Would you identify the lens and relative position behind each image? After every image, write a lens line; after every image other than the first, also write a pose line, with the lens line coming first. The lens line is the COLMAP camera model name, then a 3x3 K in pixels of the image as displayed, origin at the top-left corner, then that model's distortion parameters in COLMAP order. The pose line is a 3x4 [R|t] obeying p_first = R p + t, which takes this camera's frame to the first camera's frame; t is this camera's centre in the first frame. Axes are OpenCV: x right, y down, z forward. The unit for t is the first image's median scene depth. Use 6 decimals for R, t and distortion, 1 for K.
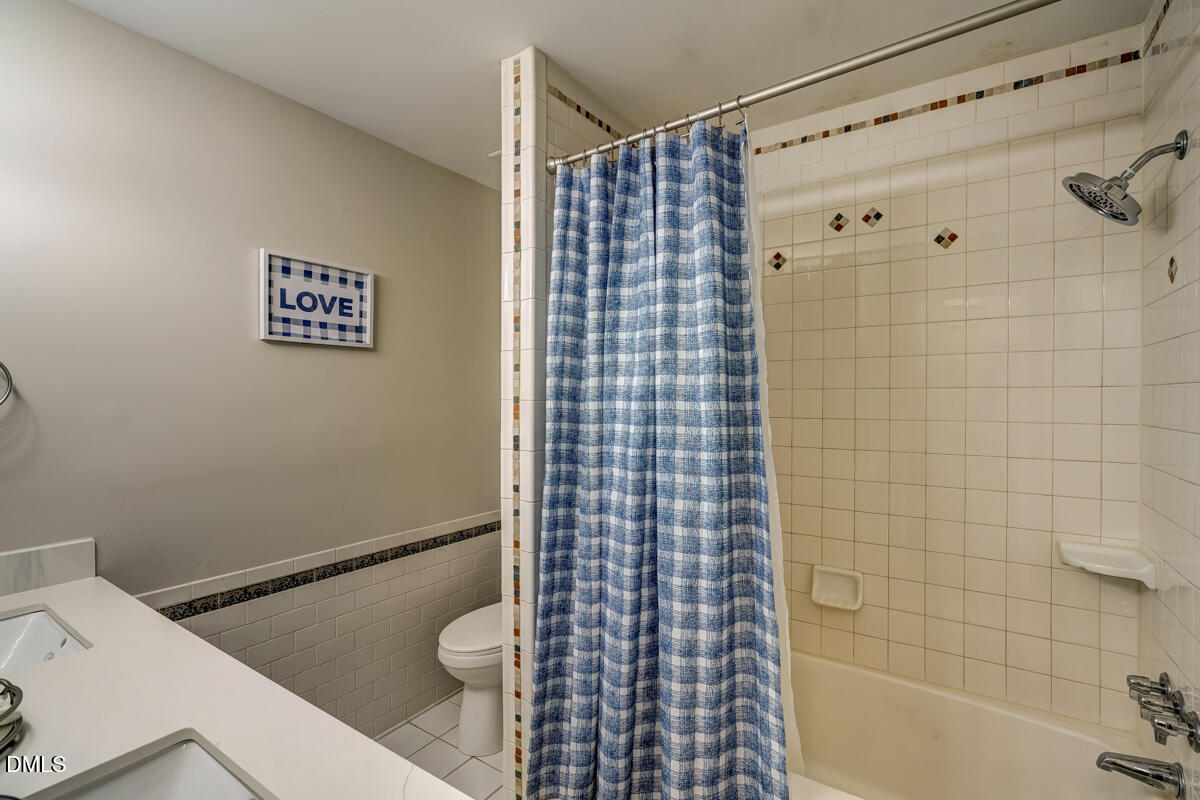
lens RADIAL K [[547.5, 0, 597.9], [0, 547.5, 398.2], [0, 0, 1]] dist [-0.006216, 0.002761]
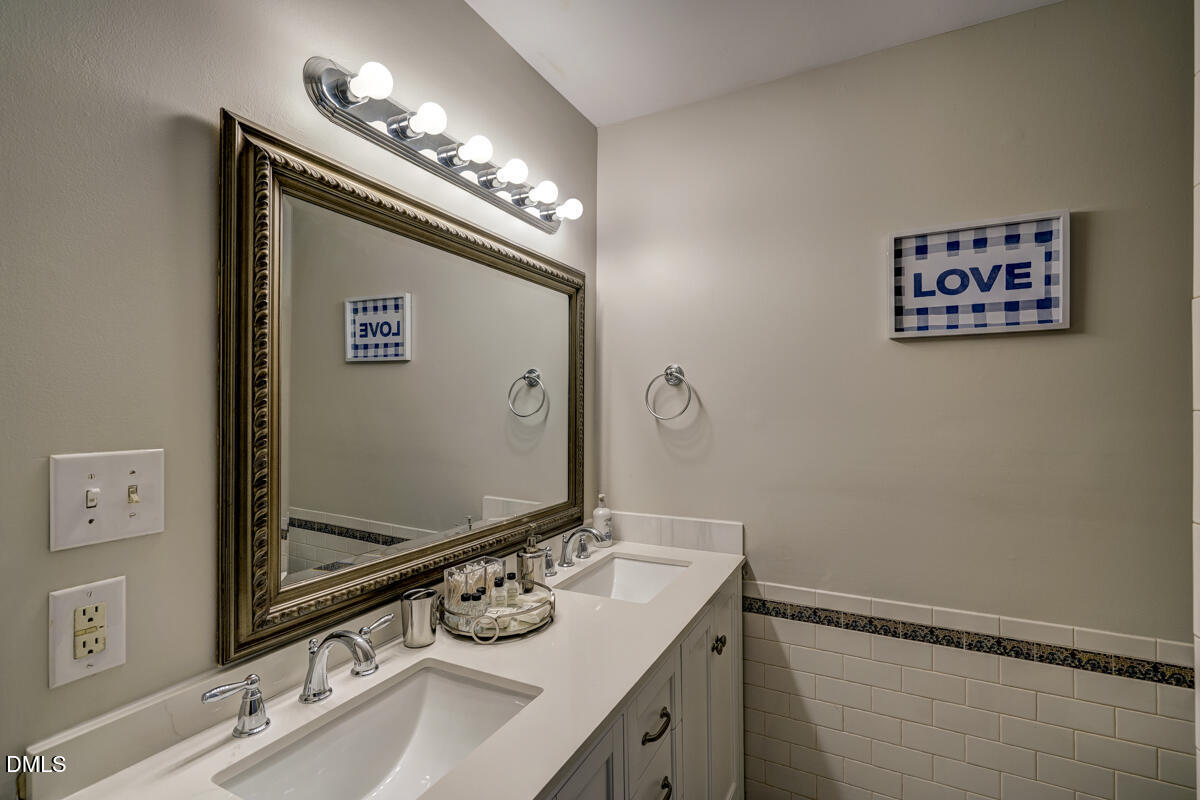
lens RADIAL K [[604.8, 0, 599.2], [0, 604.8, 404.1], [0, 0, 1]] dist [-0.003689, -0.000518]
pose [[0.064174, -0.007803, -0.997908, 0.283331], [-0.000730, 0.999969, -0.007866, 0.003596], [0.997938, 0.001233, 0.064166, 0.437645]]
